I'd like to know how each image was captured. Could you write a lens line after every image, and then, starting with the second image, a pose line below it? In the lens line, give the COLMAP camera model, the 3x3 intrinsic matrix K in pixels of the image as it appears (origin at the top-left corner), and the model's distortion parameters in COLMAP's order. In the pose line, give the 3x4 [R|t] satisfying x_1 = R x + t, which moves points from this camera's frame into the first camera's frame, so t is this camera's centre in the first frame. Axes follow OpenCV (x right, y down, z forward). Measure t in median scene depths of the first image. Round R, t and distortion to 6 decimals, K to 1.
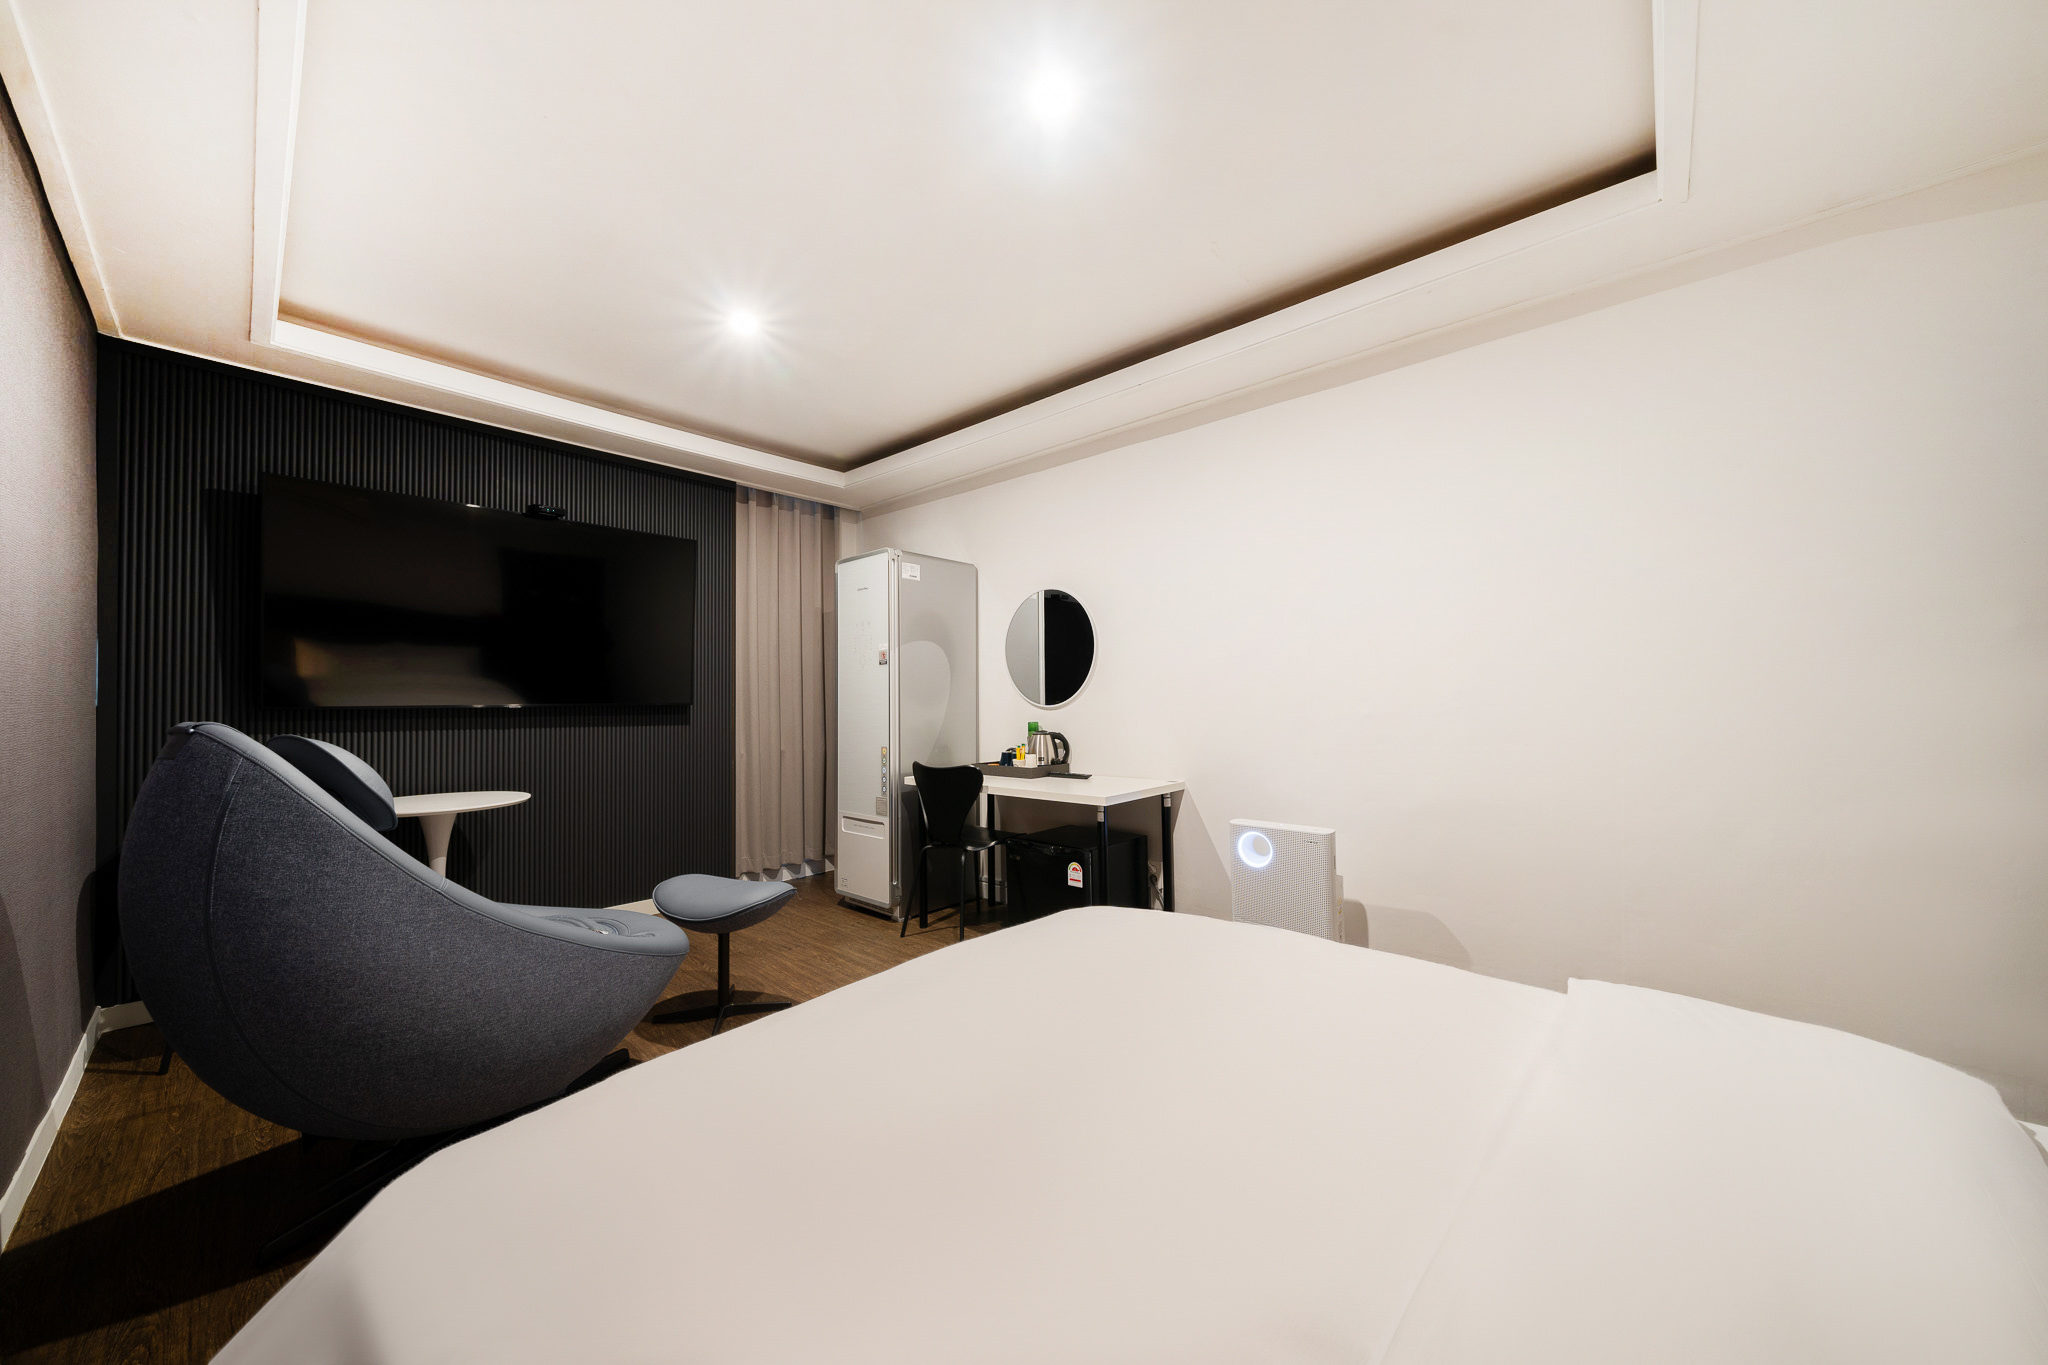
lens RADIAL K [[709.5, 0, 1025.1], [0, 709.5, 684.9], [0, 0, 1]] dist [-0.000996, -0.000027]
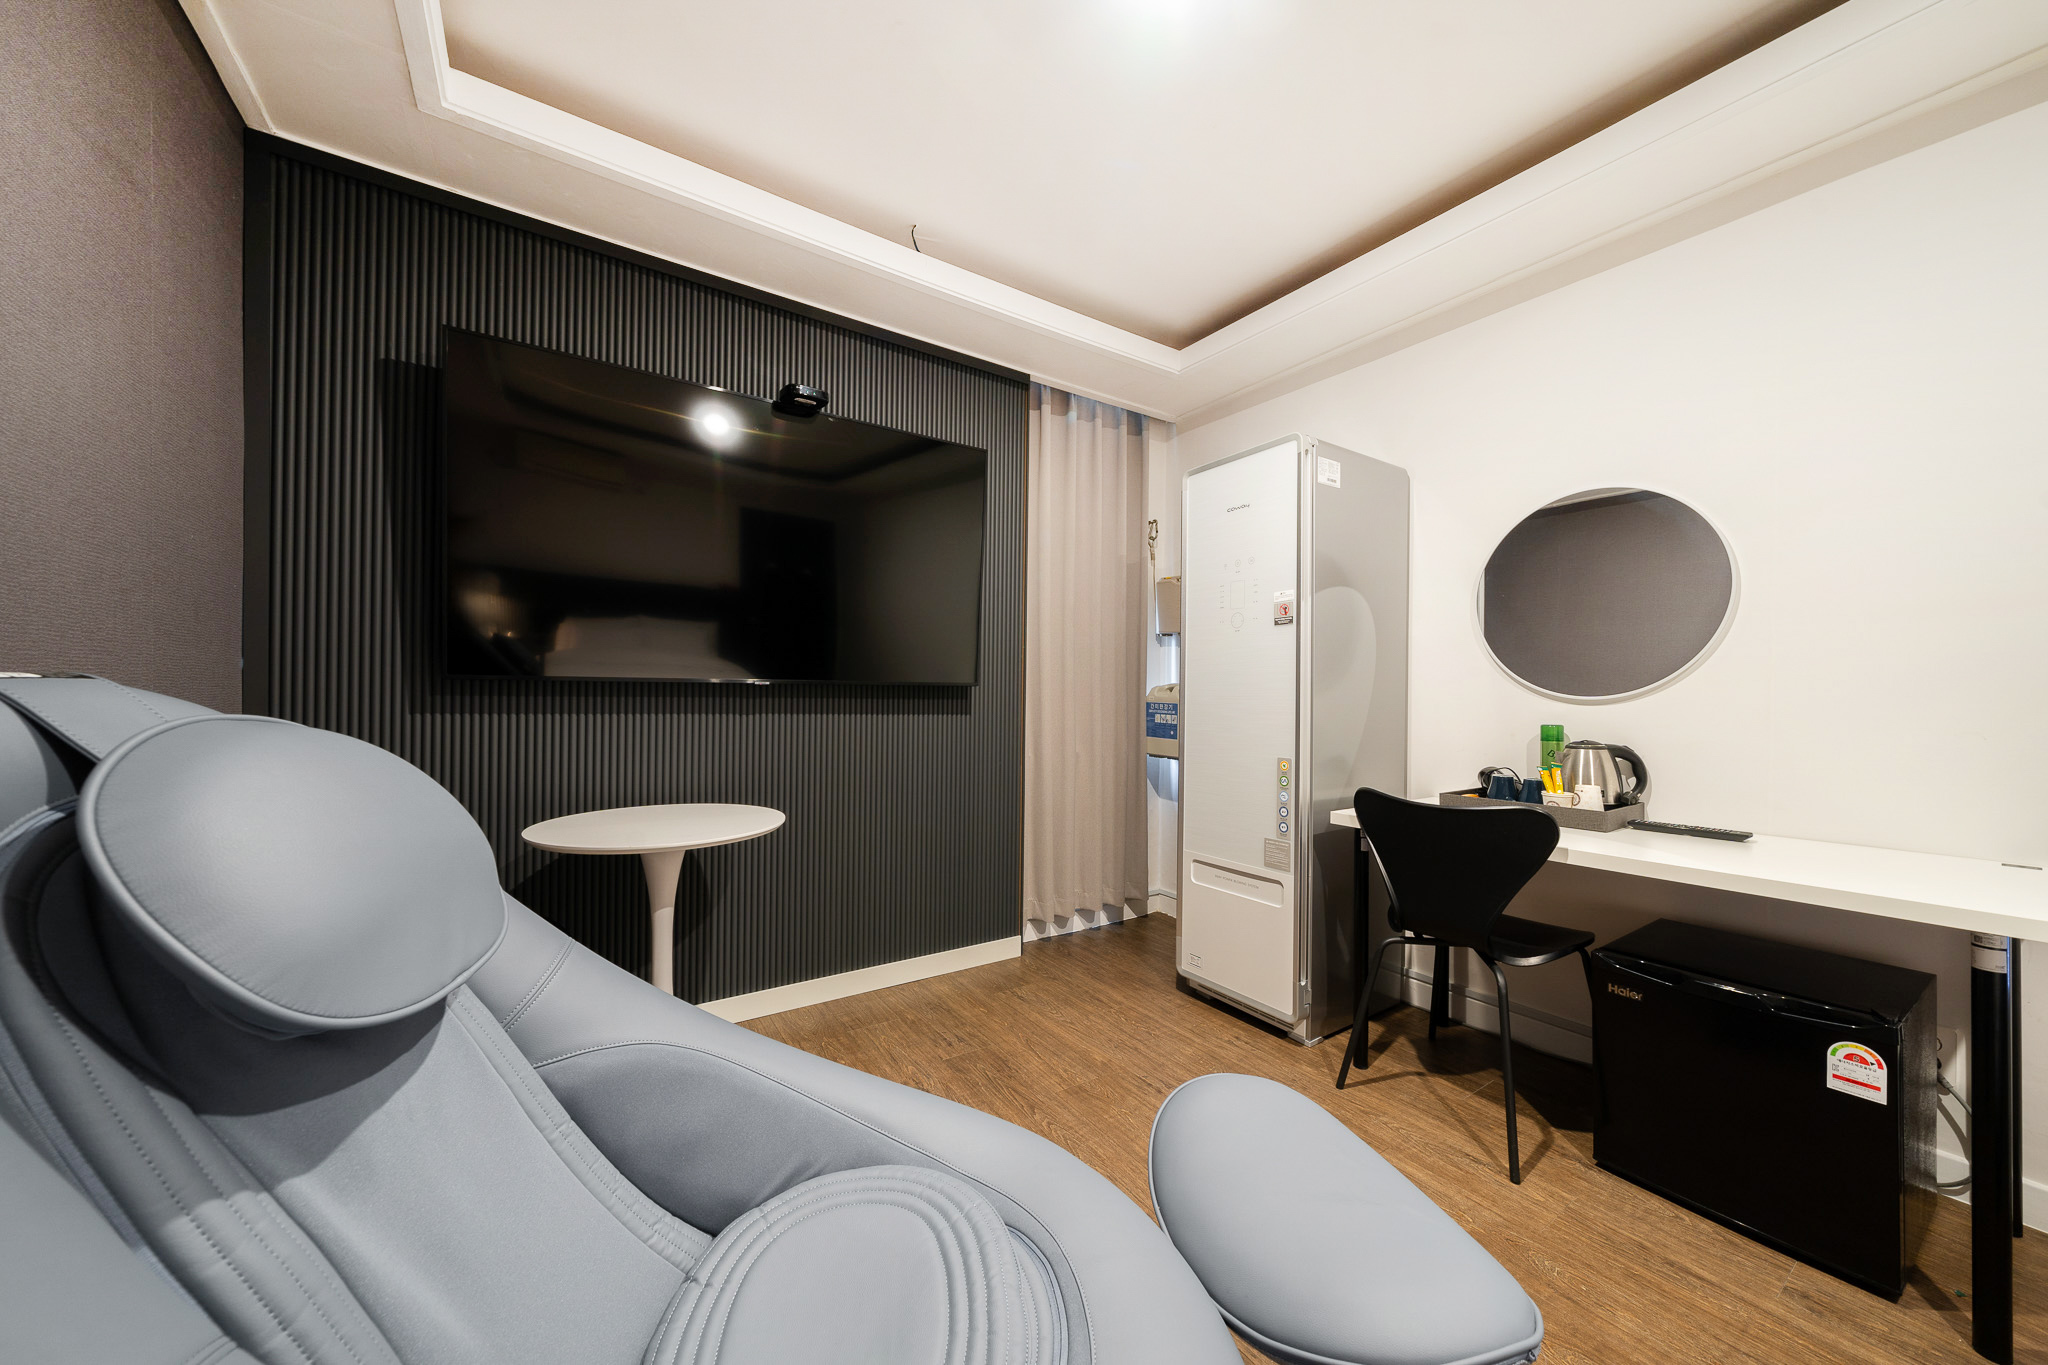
lens RADIAL K [[721.6, 0, 1019.9], [0, 721.6, 689.4], [0, 0, 1]] dist [-0.000674, -0.000025]
pose [[0.967158, 0.016540, -0.253637, -0.261923], [-0.012877, 0.999788, 0.016096, 0.020257], [0.253849, -0.012301, 0.967166, 0.337547]]
